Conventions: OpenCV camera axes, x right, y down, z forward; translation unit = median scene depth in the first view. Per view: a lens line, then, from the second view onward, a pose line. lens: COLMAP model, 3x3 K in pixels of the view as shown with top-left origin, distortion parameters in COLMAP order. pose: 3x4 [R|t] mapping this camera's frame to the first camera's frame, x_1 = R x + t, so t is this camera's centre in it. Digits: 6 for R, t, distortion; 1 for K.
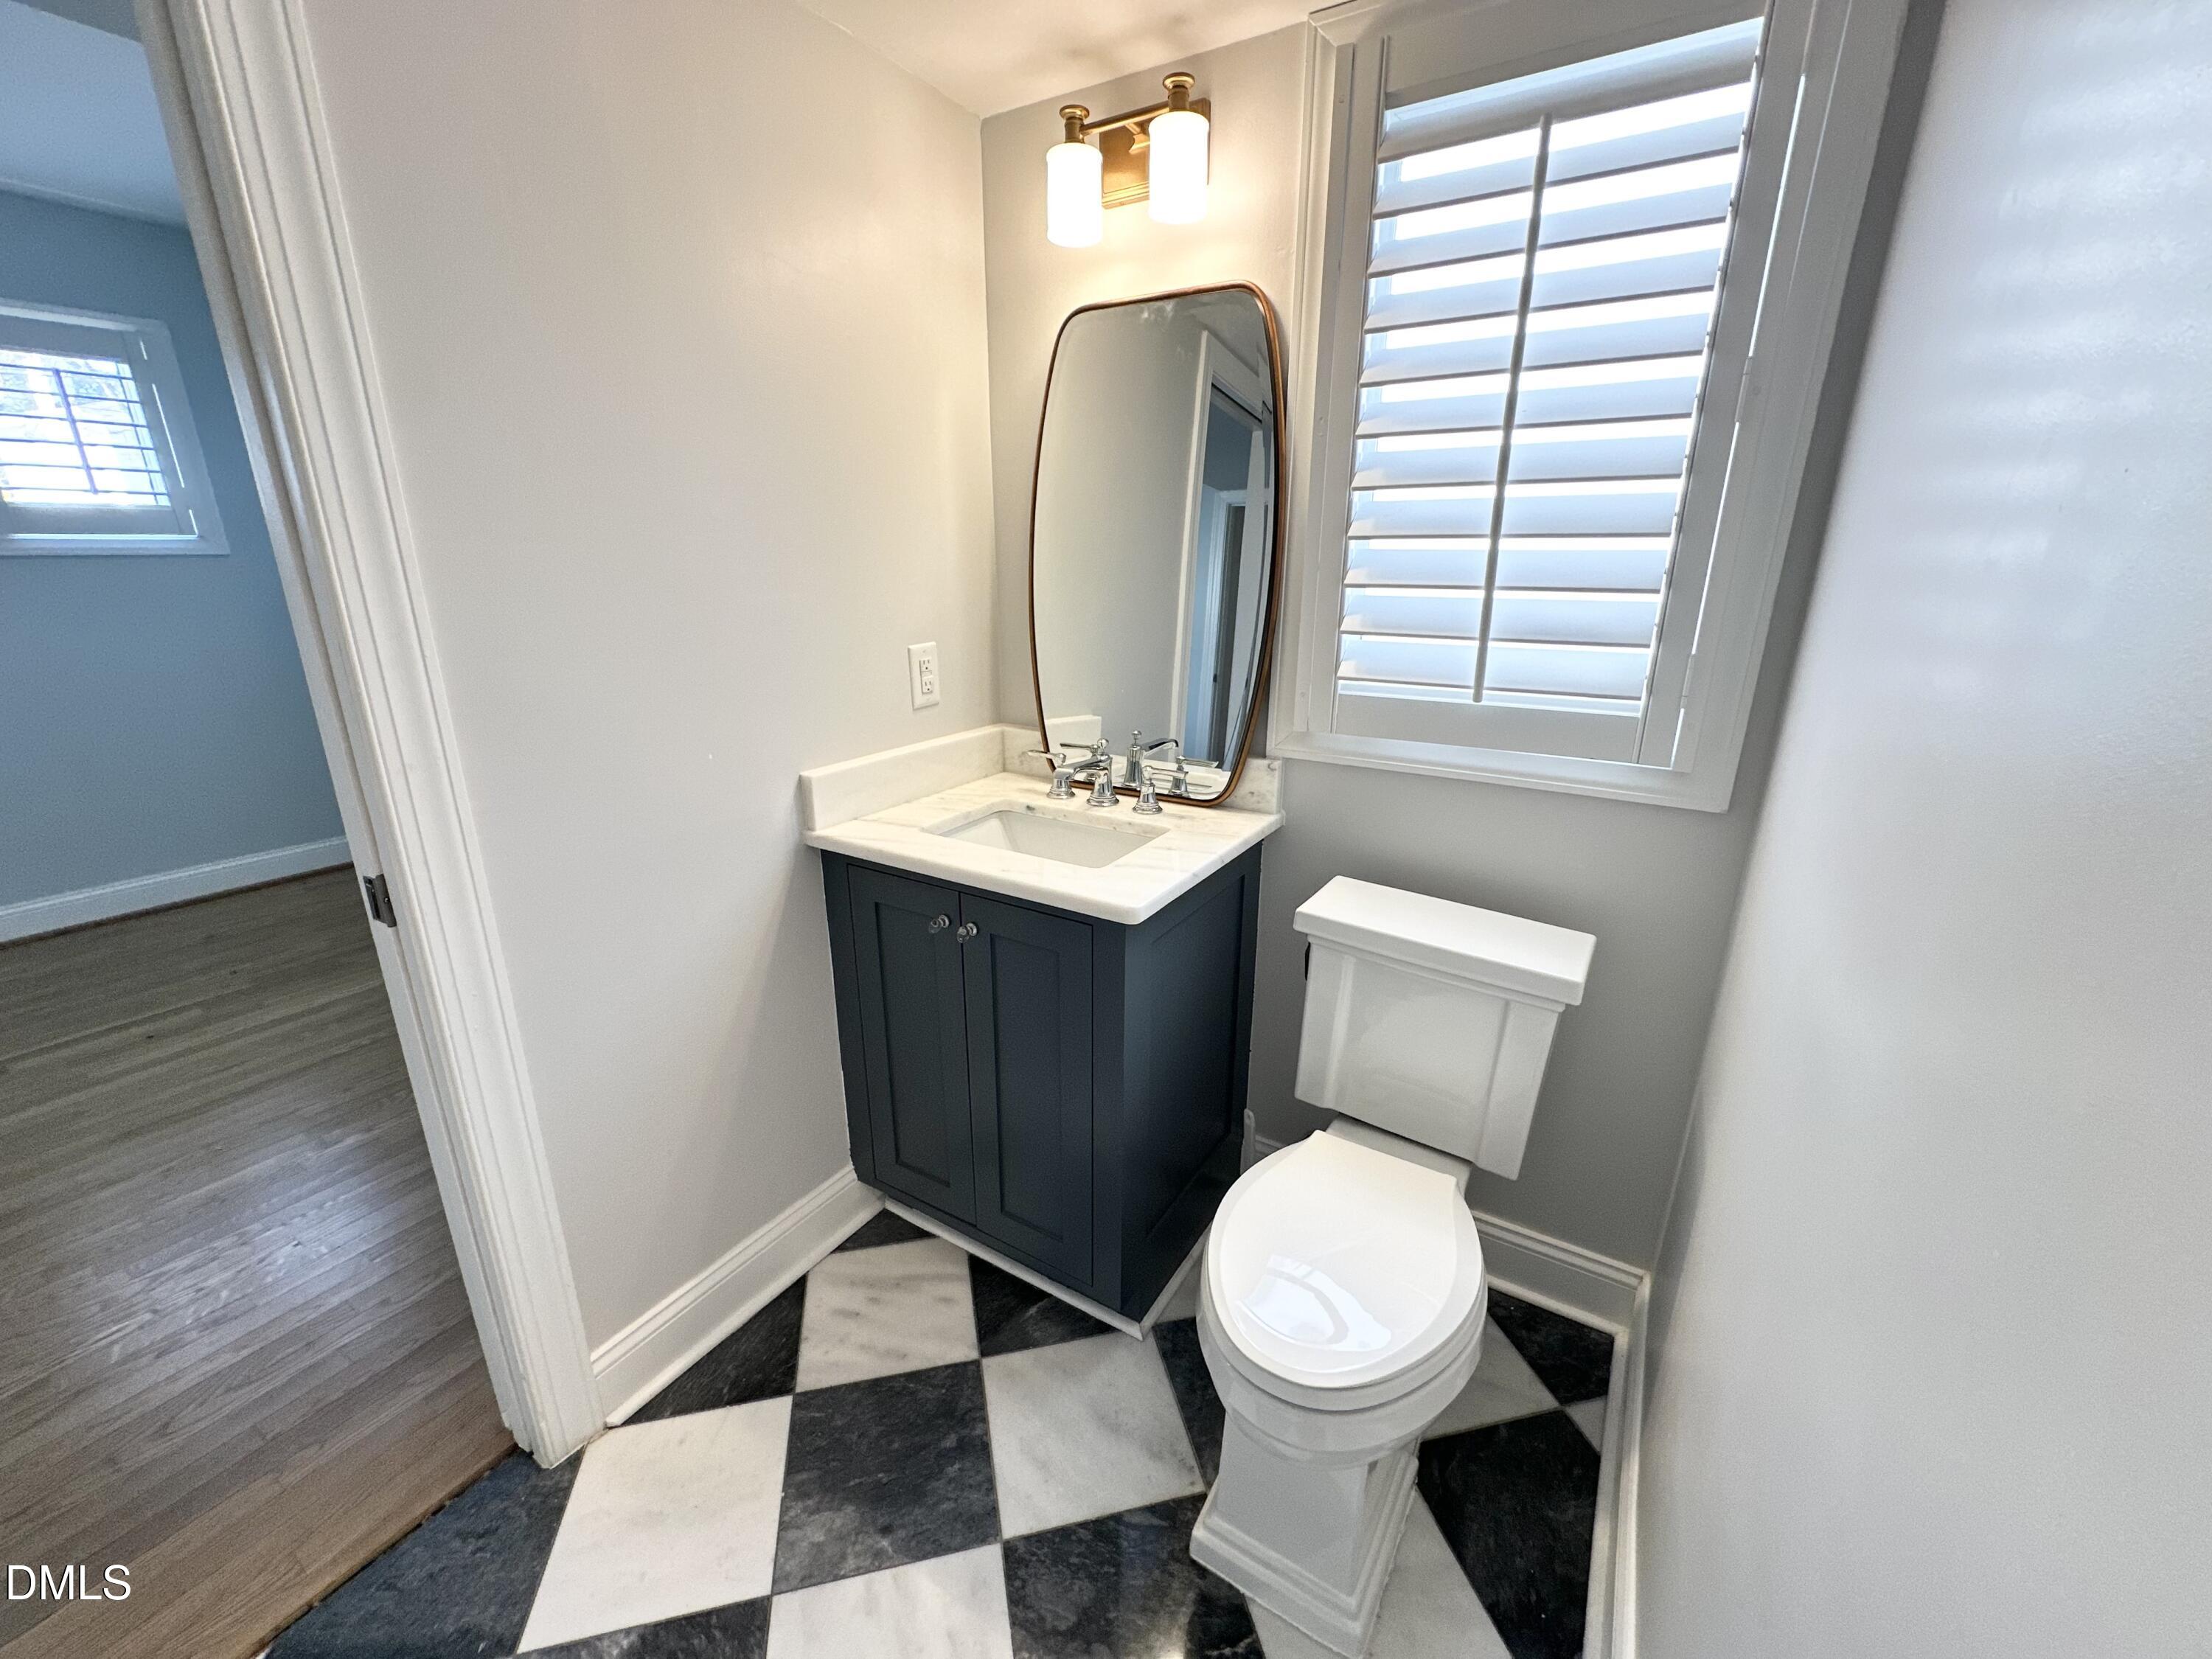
lens RADIAL K [[884.7, 0, 1104.1], [0, 884.7, 826.5], [0, 0, 1]] dist [-0.002117, 0.000606]
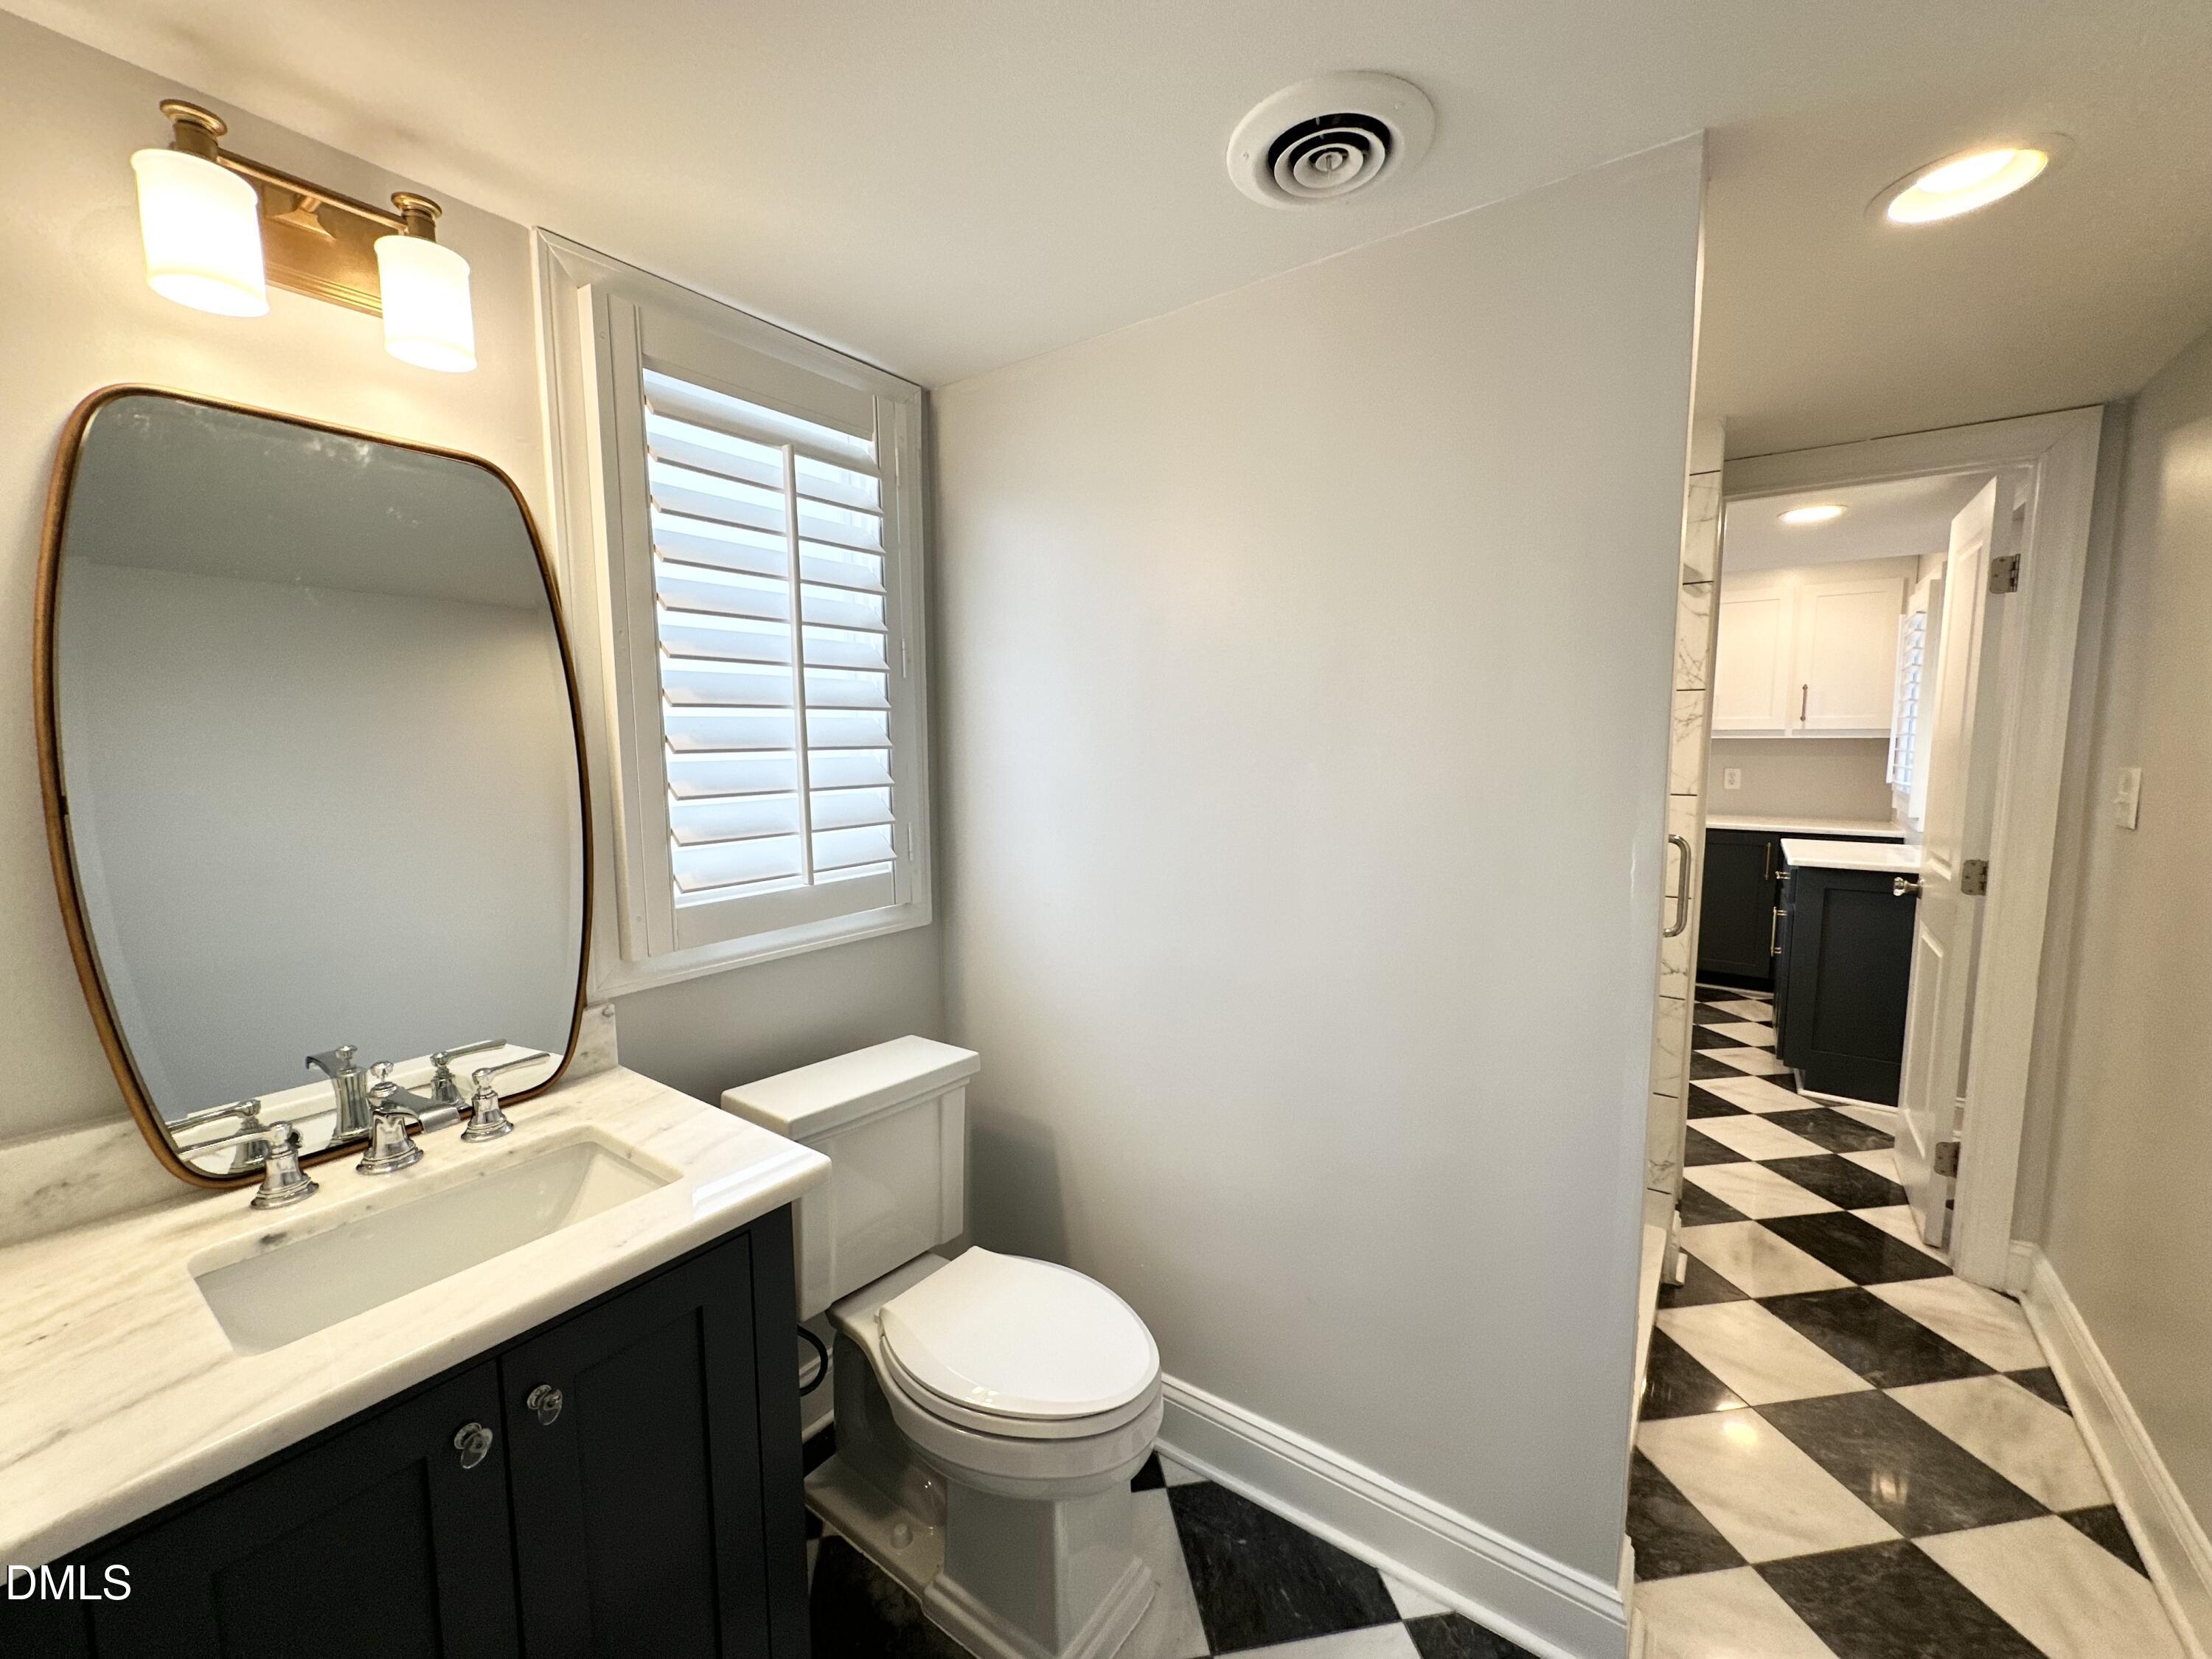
lens RADIAL K [[884.7, 0, 1104.1], [0, 884.7, 826.5], [0, 0, 1]] dist [-0.002117, 0.000606]
pose [[0.069191, -0.102607, 0.992313, -0.668959], [0.302540, 0.950010, 0.077138, -0.177337], [-0.950622, 0.294877, 0.096775, 0.471105]]
